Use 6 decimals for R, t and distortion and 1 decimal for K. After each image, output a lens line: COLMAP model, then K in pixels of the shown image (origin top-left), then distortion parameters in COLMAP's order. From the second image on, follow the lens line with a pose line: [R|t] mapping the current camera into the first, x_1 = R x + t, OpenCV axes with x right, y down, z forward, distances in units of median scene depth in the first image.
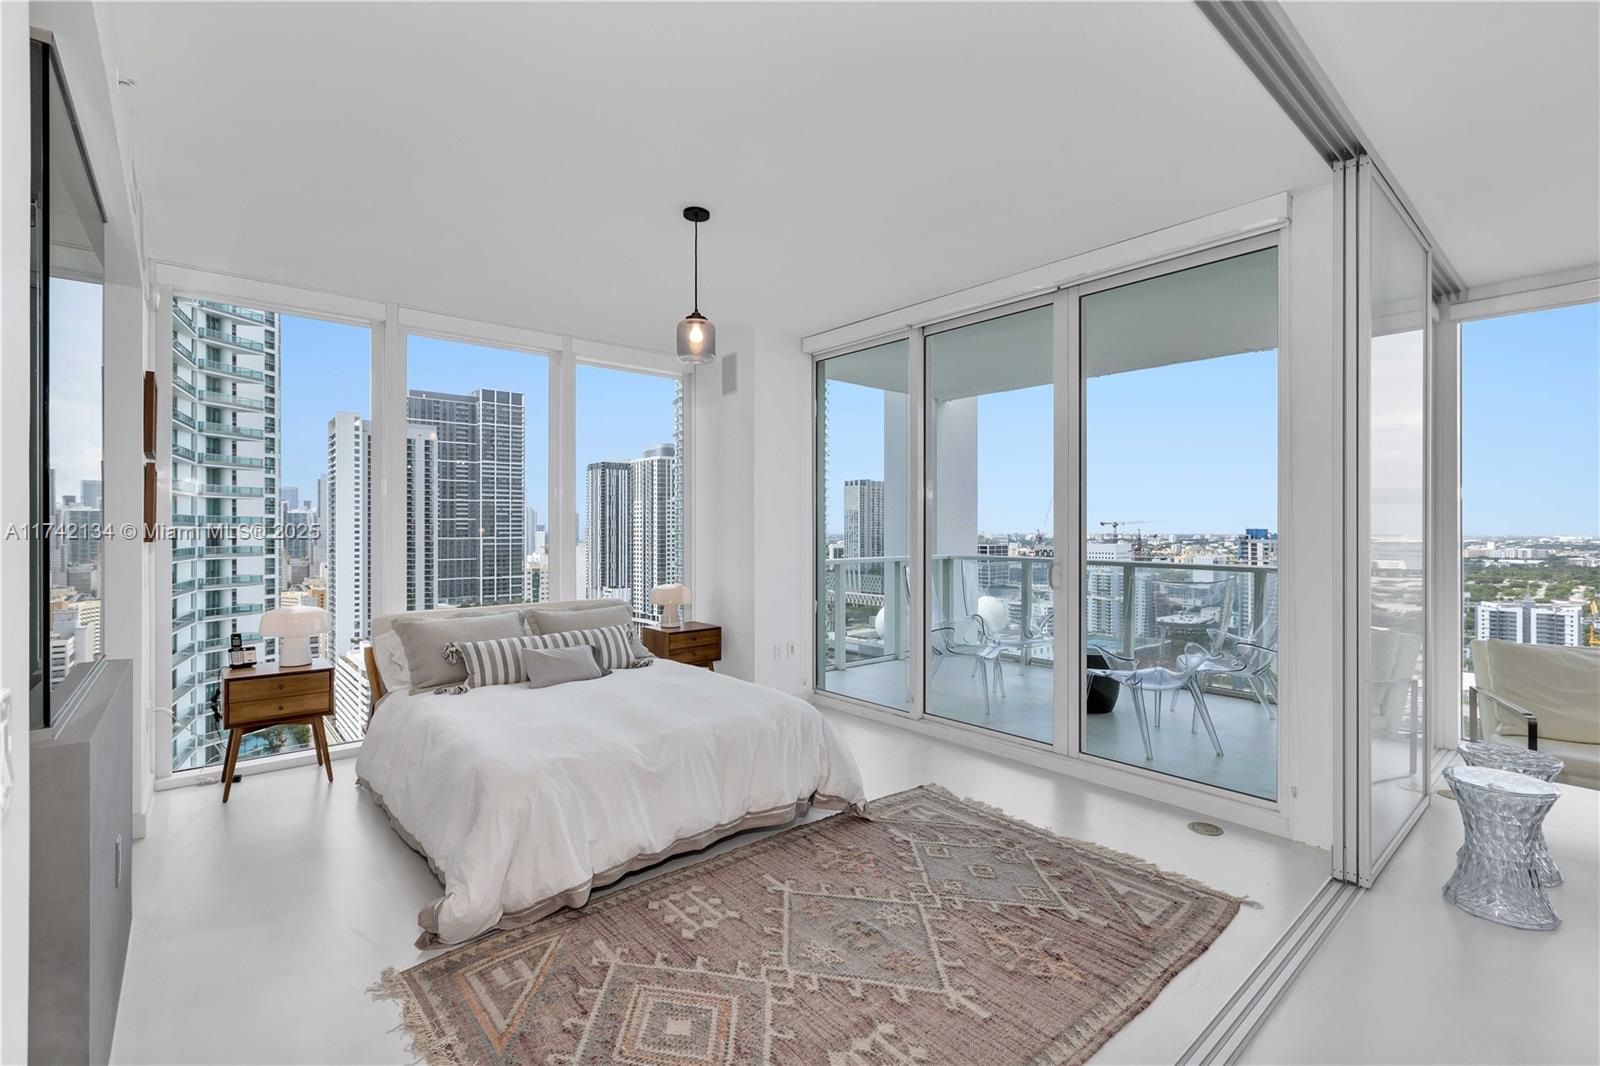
lens RADIAL K [[709.7, 0, 800.1], [0, 709.7, 532.0], [0, 0, 1]] dist [0.004175, -0.003483]
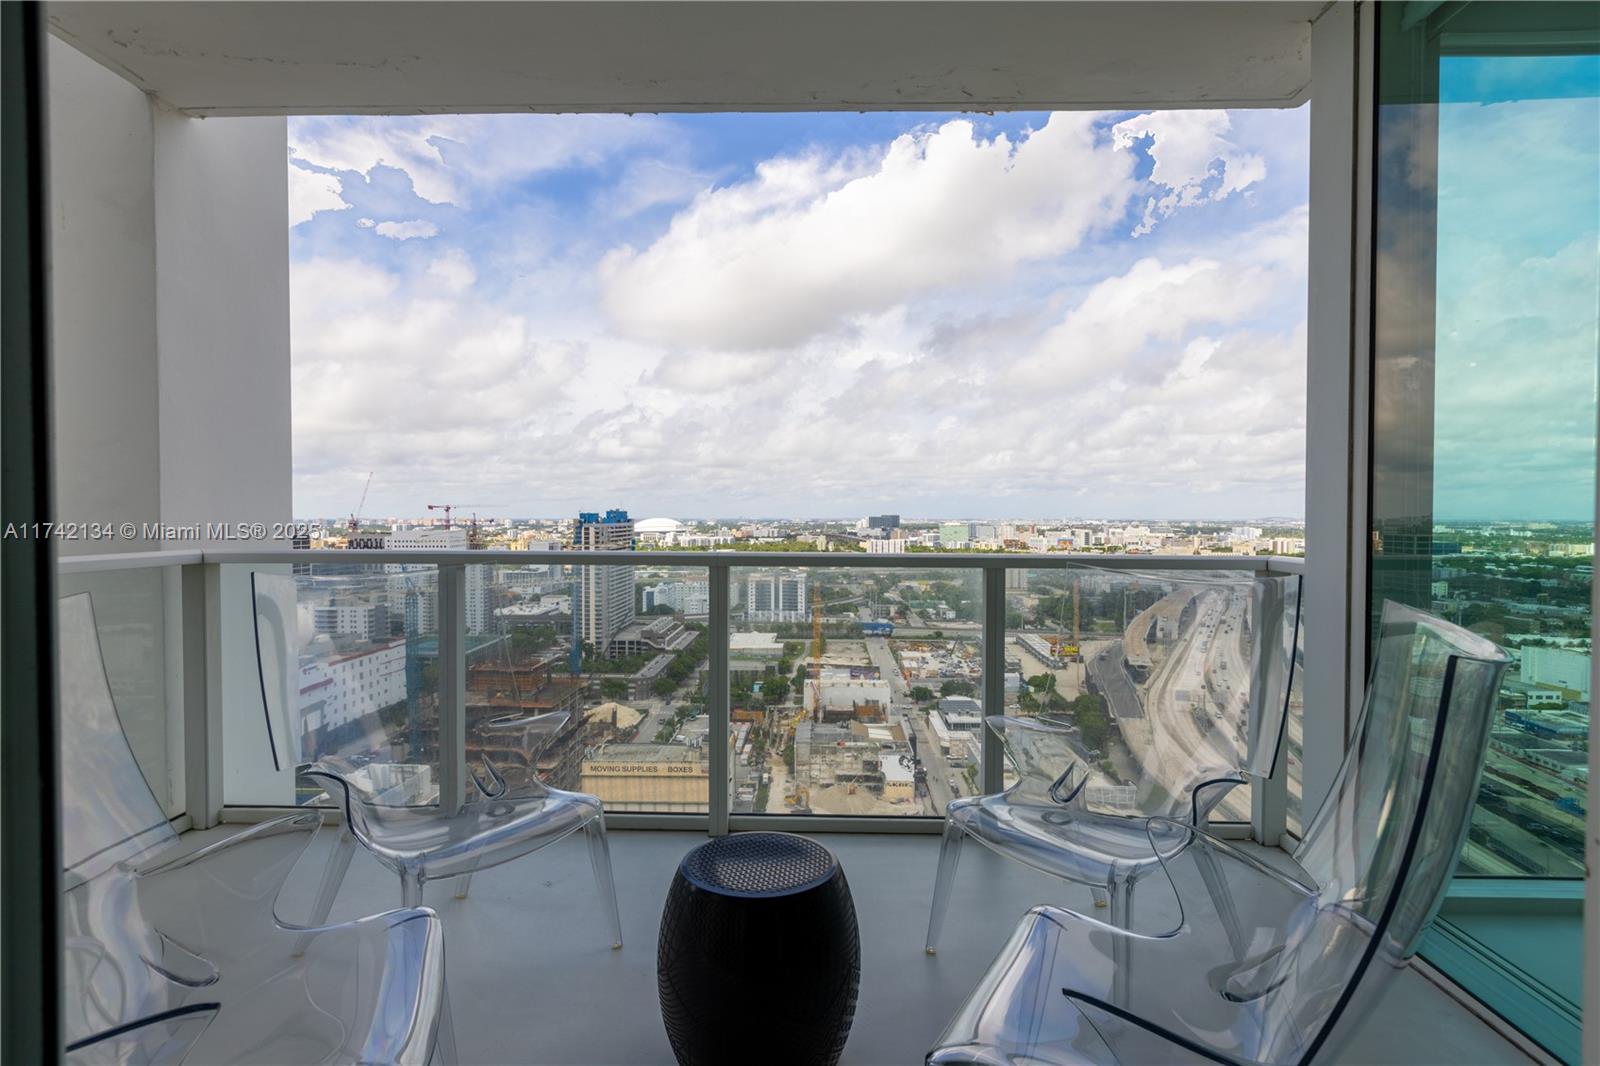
lens RADIAL K [[805.0, 0, 790.5], [0, 805.0, 535.0], [0, 0, 1]] dist [0.006143, -0.000260]
pose [[0.680762, -0.019336, 0.732250, 0.184534], [0.003074, 0.999718, 0.023541, 0.026362], [-0.732499, -0.013775, 0.680629, 0.834159]]
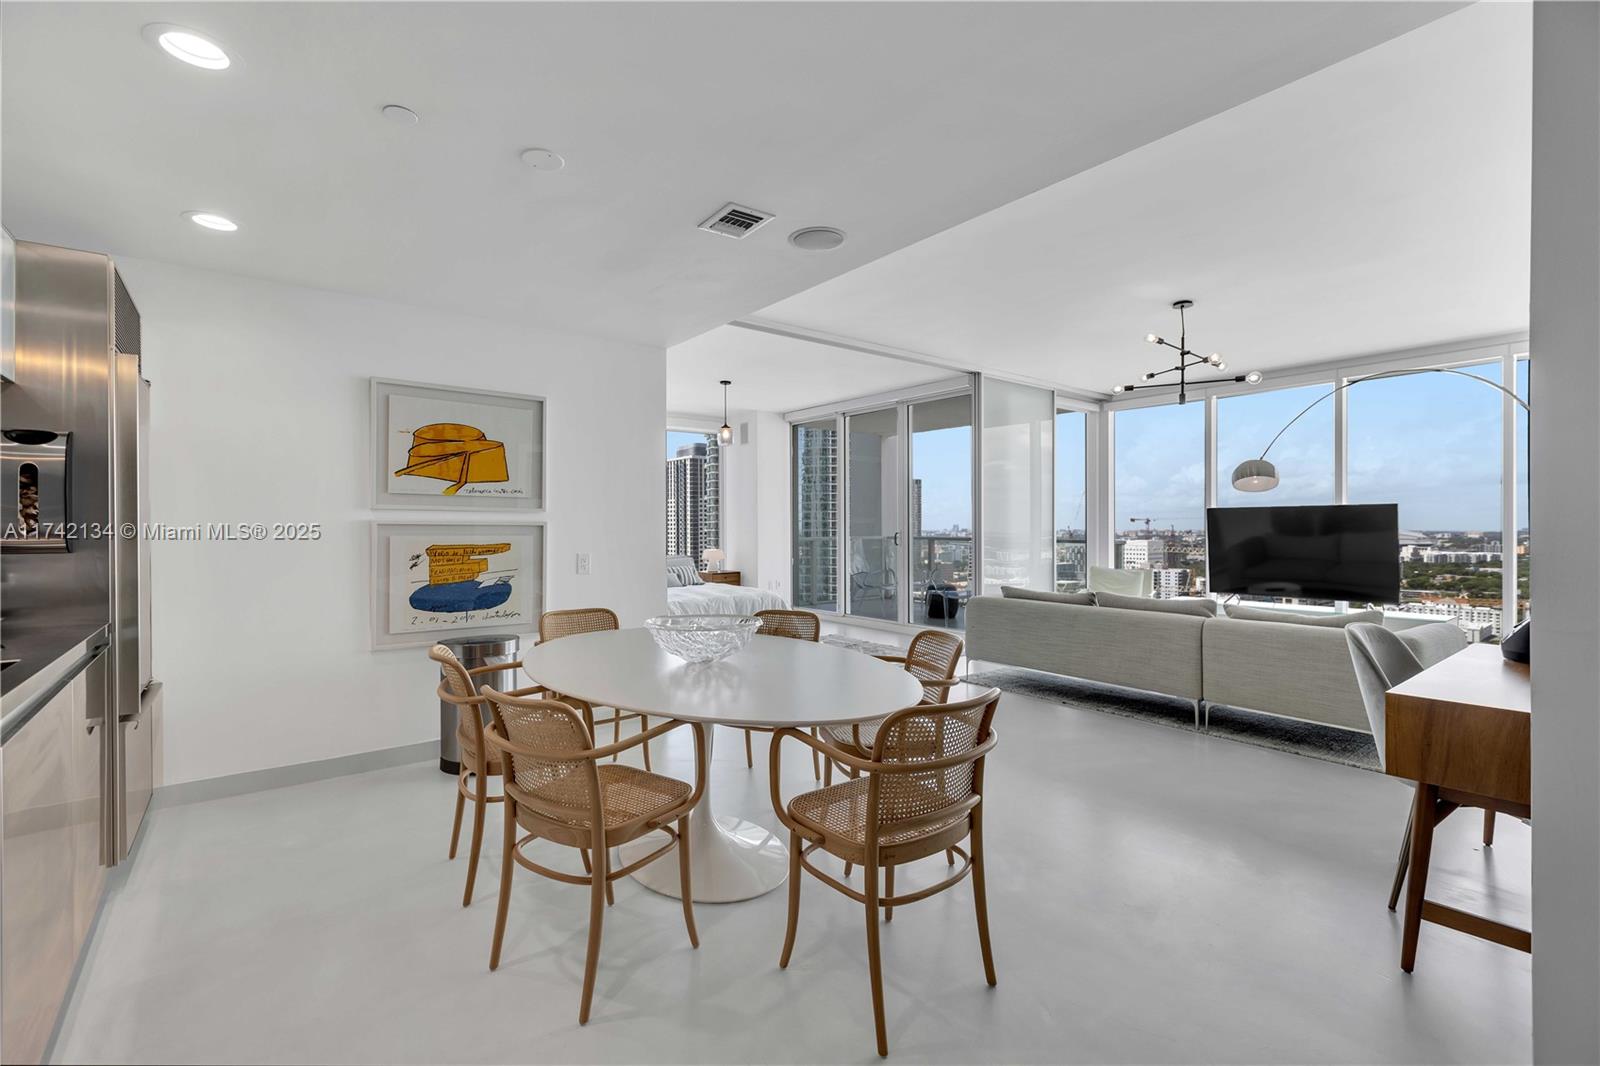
lens RADIAL K [[709.7, 0, 798.0], [0, 709.7, 528.7], [0, 0, 1]] dist [0.004175, -0.003483]
pose [[0.998920, -0.002627, -0.046388, 0.124684], [0.002579, 0.999996, -0.001098, 0.025176], [0.046391, 0.000977, 0.998923, -0.832639]]
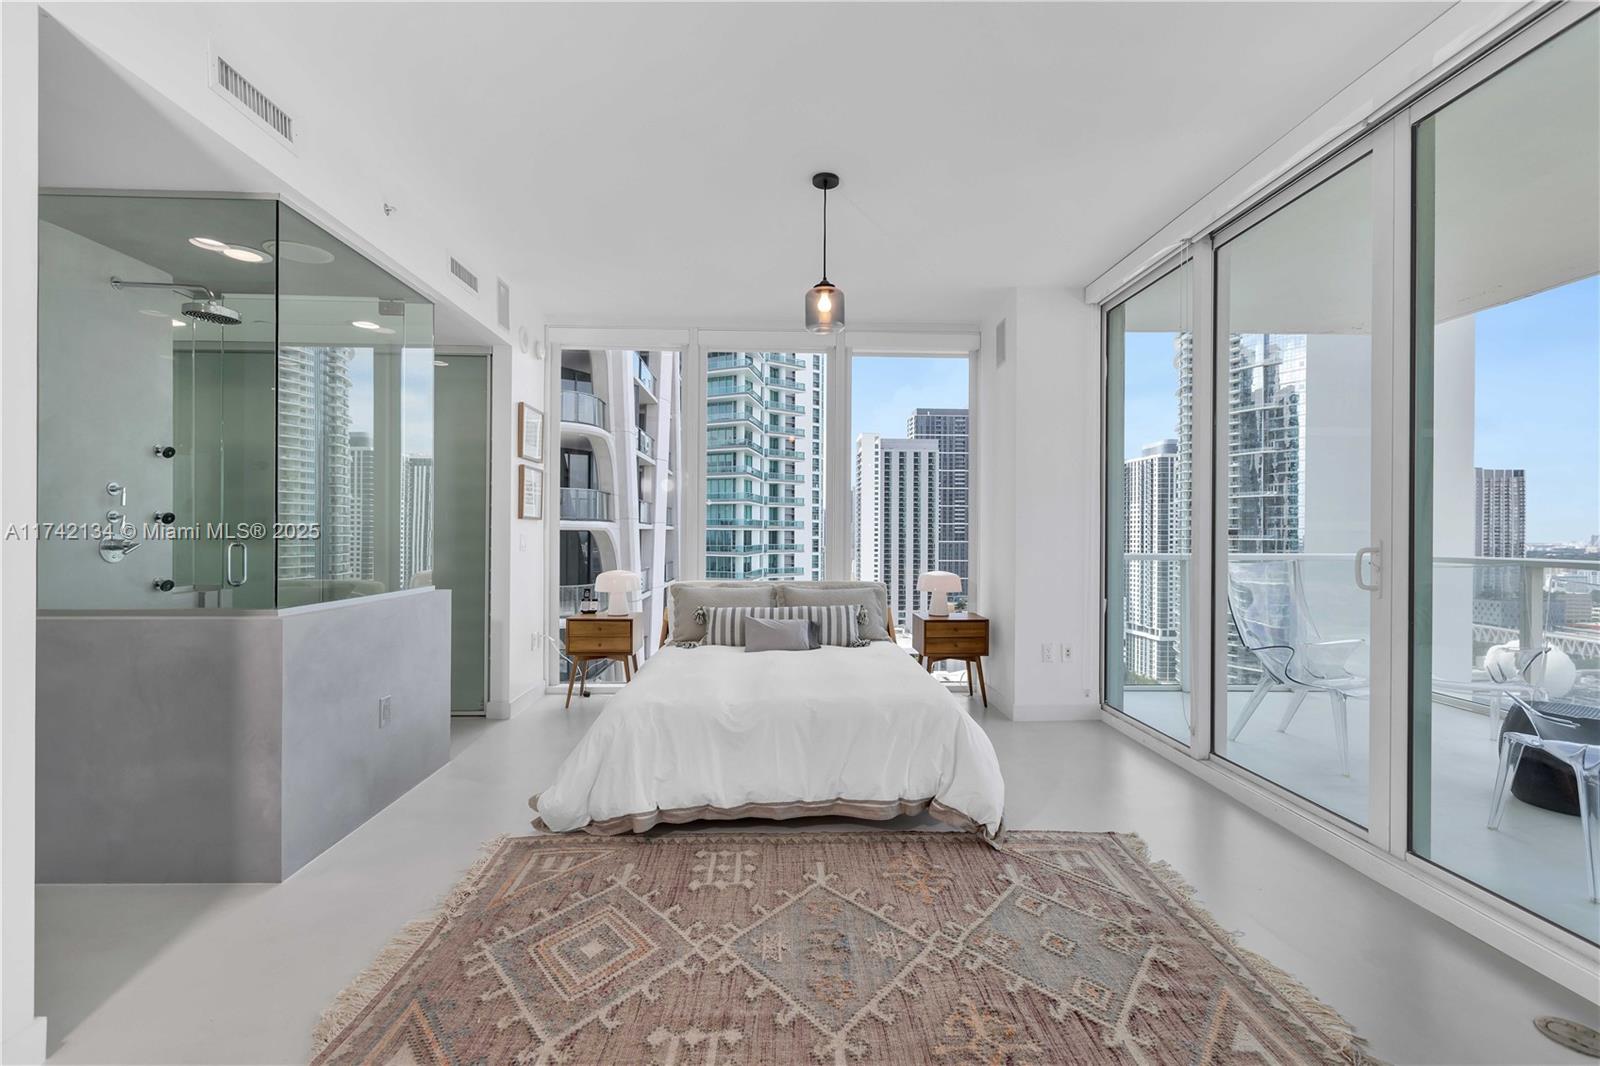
lens RADIAL K [[709.7, 0, 799.6], [0, 709.7, 533.9], [0, 0, 1]] dist [0.004175, -0.003483]
pose [[0.784160, 0.006174, -0.620528, 0.270902], [-0.008518, 0.999963, -0.000814, 0.026038], [0.620500, 0.005924, 0.784184, 0.129461]]
